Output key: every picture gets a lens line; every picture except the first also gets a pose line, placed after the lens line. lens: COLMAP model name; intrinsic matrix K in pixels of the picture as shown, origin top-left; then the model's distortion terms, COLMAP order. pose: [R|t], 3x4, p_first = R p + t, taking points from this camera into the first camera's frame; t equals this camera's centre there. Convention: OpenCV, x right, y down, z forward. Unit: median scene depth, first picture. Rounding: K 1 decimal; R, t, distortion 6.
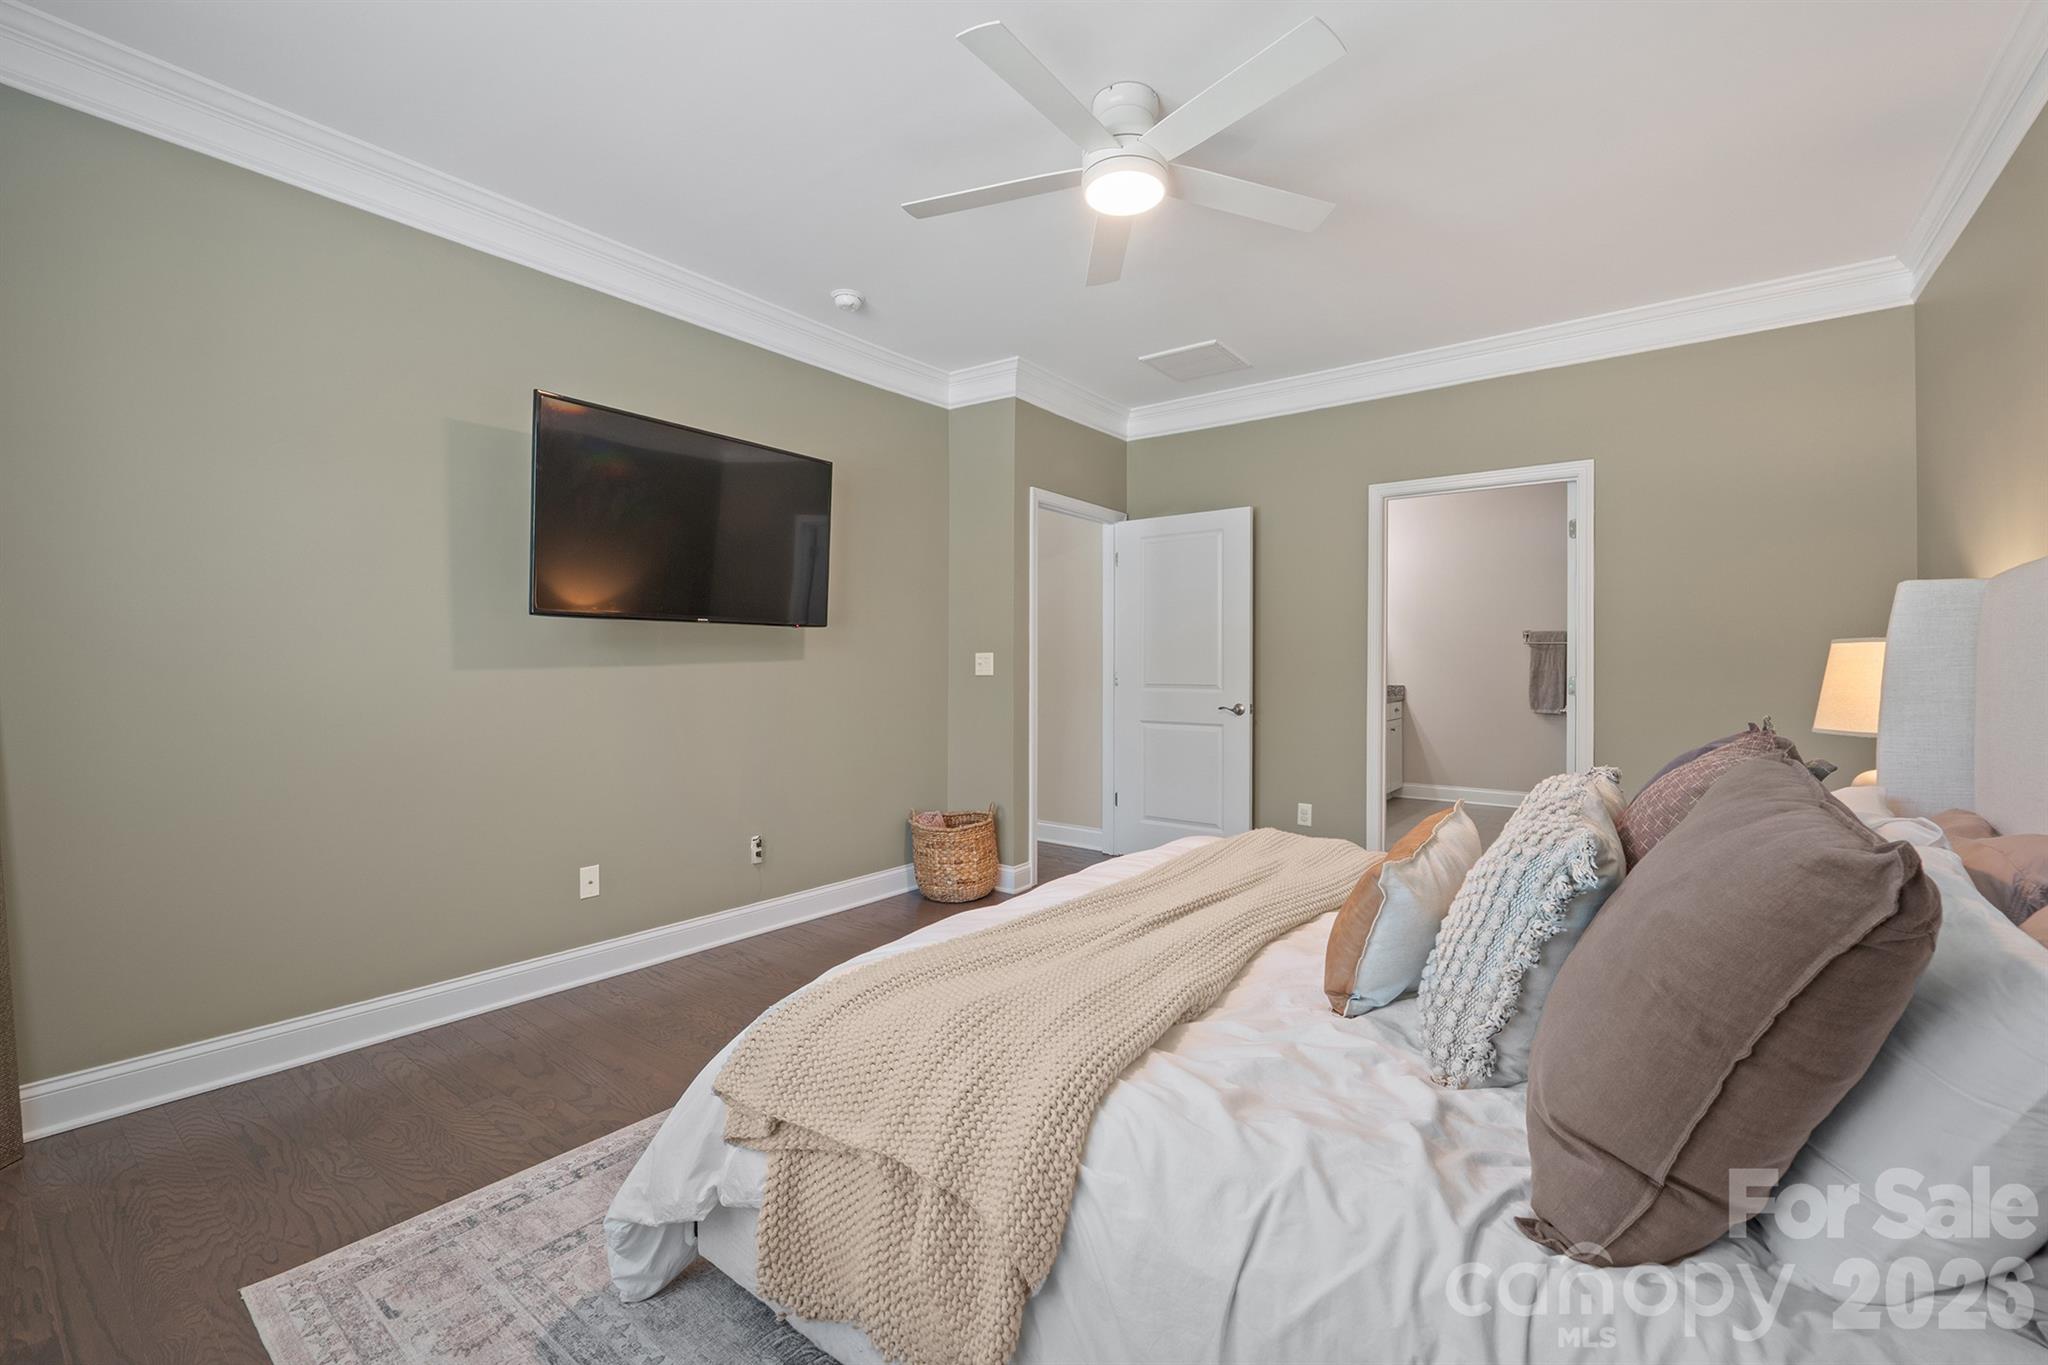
lens RADIAL K [[859.3, 0, 1028.4], [0, 859.3, 669.6], [0, 0, 1]] dist [-0.006294, -0.000392]
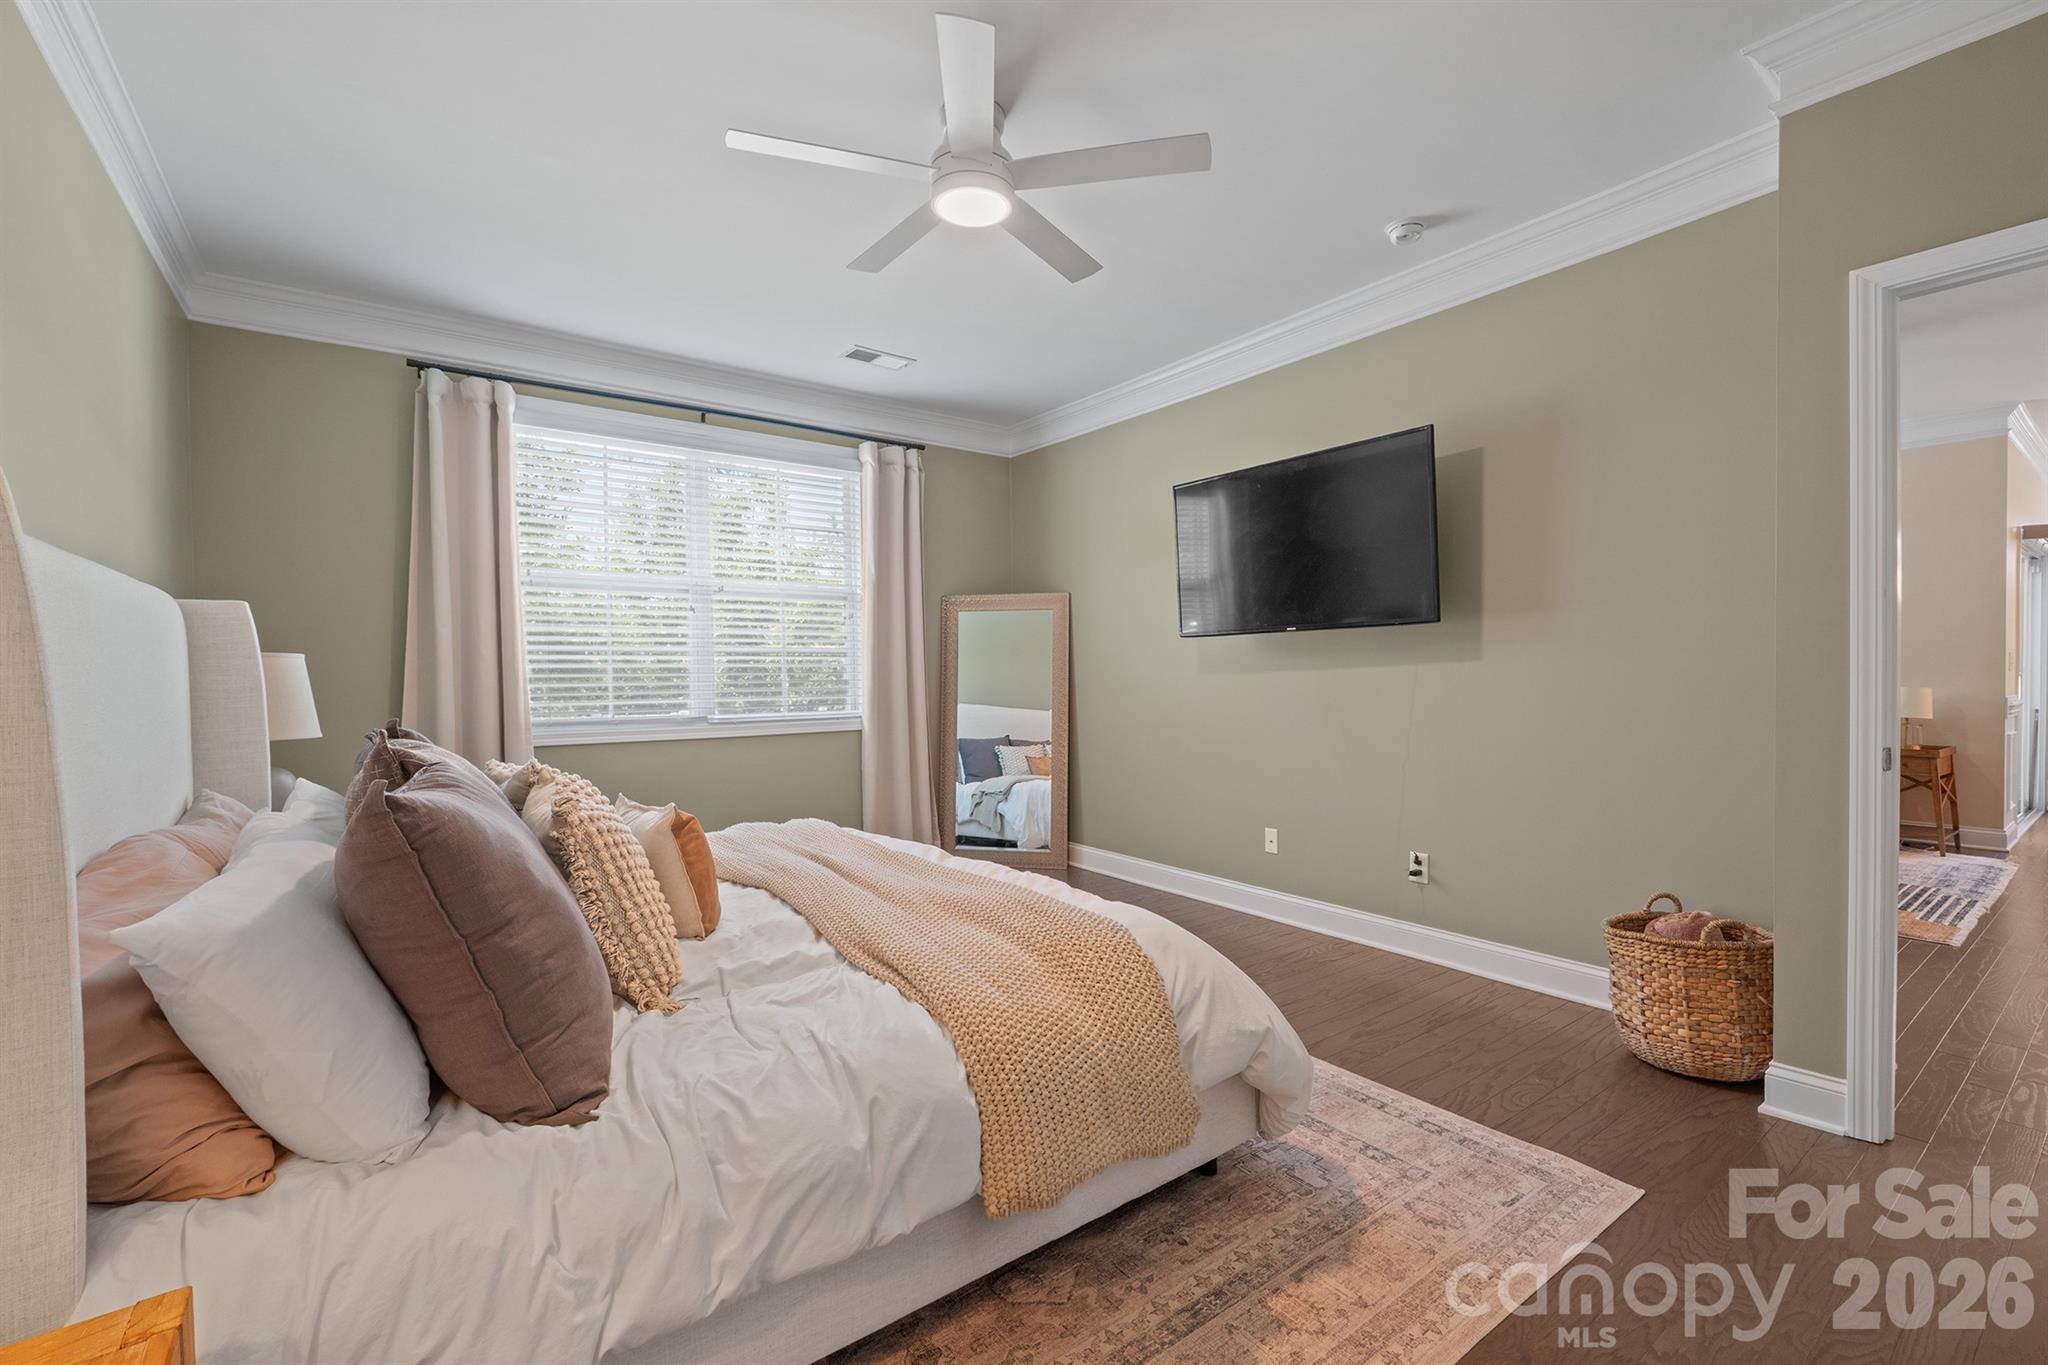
lens RADIAL K [[874.1, 0, 1025.3], [0, 874.1, 688.6], [0, 0, 1]] dist [-0.007198, -0.000309]
pose [[-0.281259, 0.017777, -0.959467, 0.751816], [0.008762, 0.999834, 0.015957, -0.001922], [0.959592, -0.003919, -0.281368, 0.918852]]
